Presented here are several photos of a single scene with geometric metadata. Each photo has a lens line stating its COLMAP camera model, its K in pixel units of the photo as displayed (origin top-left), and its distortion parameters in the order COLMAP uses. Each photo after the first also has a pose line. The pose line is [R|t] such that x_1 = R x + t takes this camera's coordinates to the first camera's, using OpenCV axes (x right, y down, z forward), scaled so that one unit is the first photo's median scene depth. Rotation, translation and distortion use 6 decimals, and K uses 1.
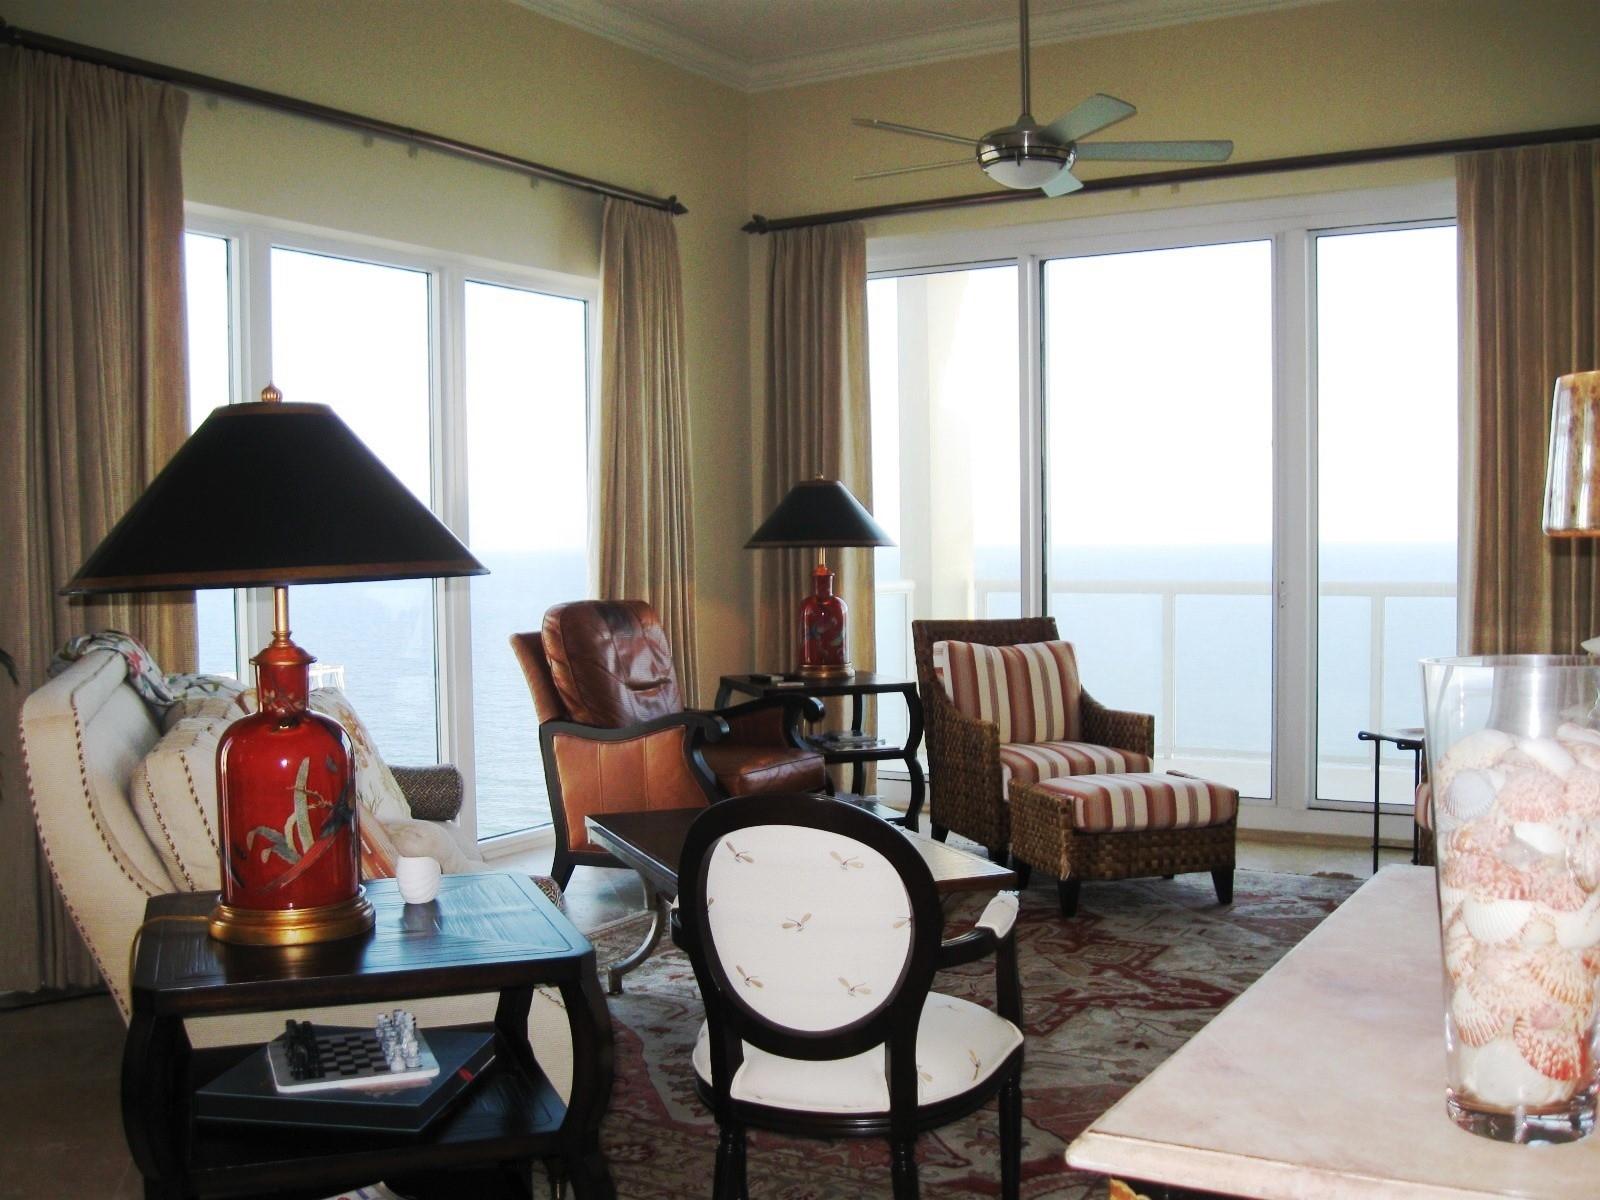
lens RADIAL K [[1647.9, 0, 800.0], [0, 1647.9, 600.0], [0, 0, 1]] dist [-0.136196, 0.018049]
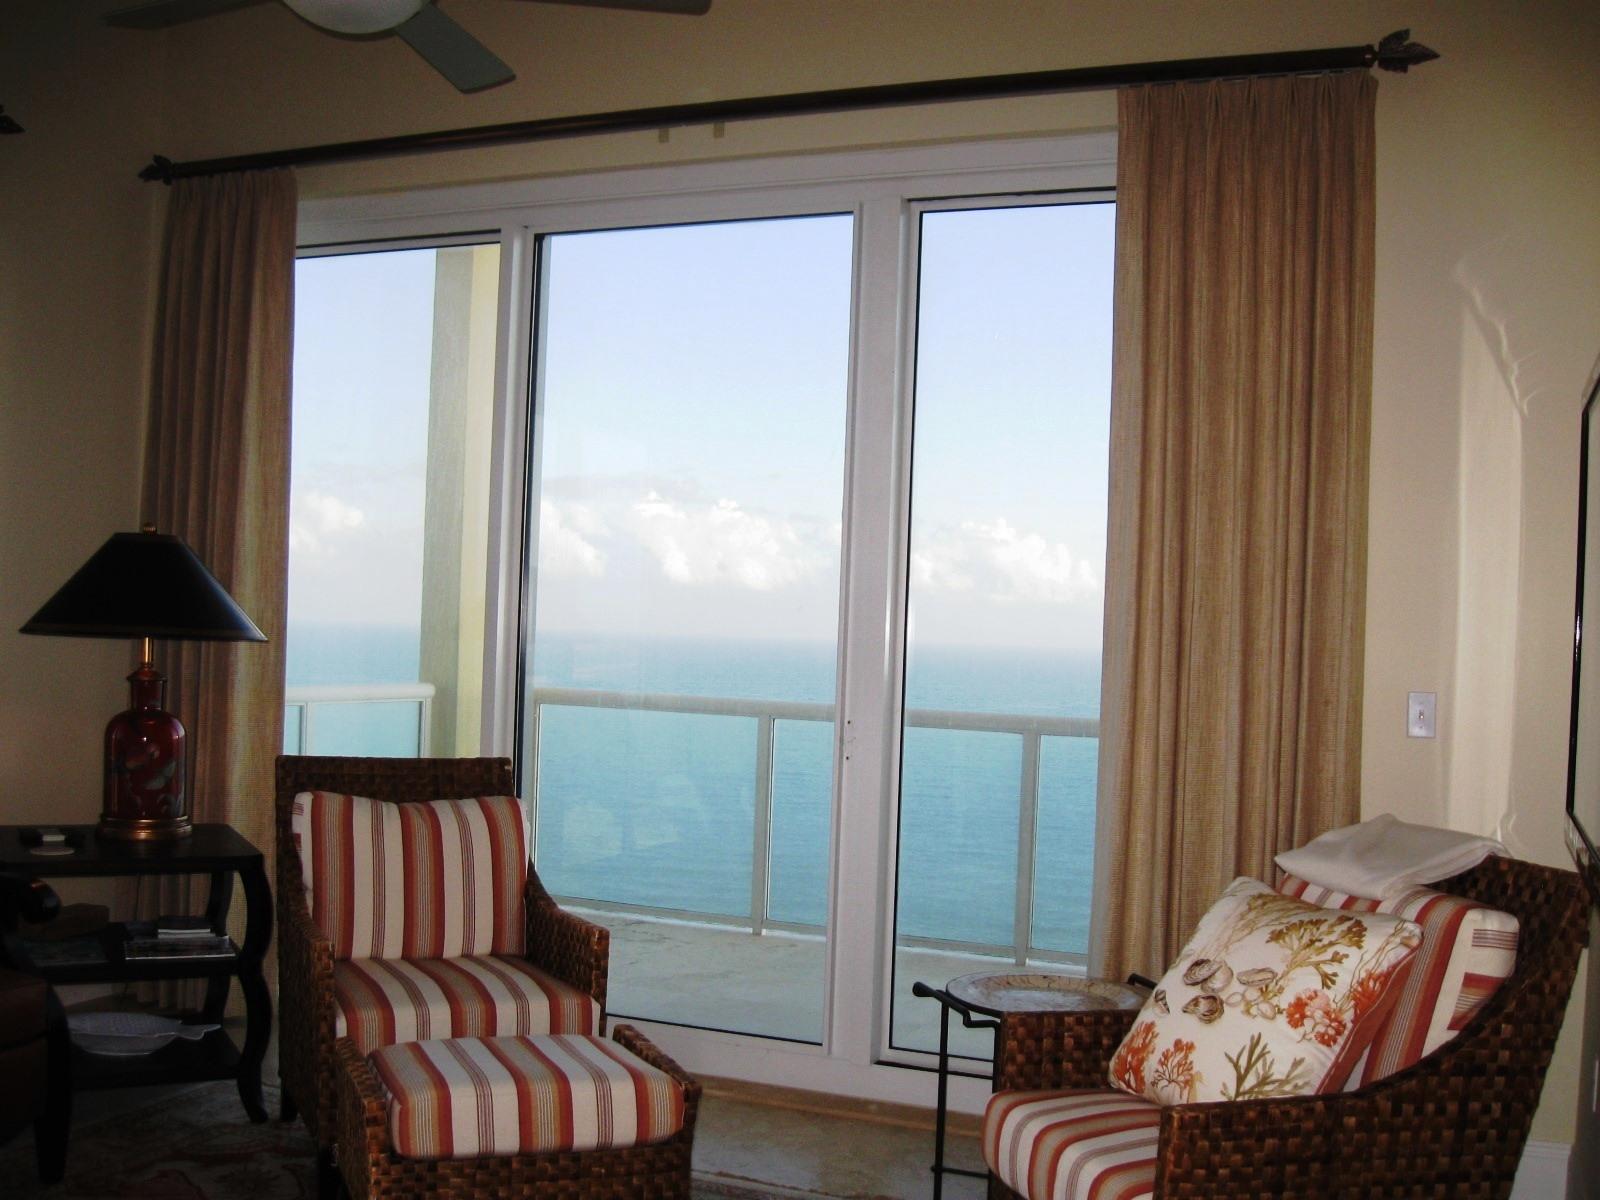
lens RADIAL K [[1647.9, 0, 800.0], [0, 1647.9, 600.0], [0, 0, 1]] dist [-0.136196, 0.018049]
pose [[0.987652, 0.050292, 0.148372, 0.178833], [-0.042293, 0.997502, -0.056586, -0.022164], [-0.150847, 0.049612, 0.987311, 0.344492]]
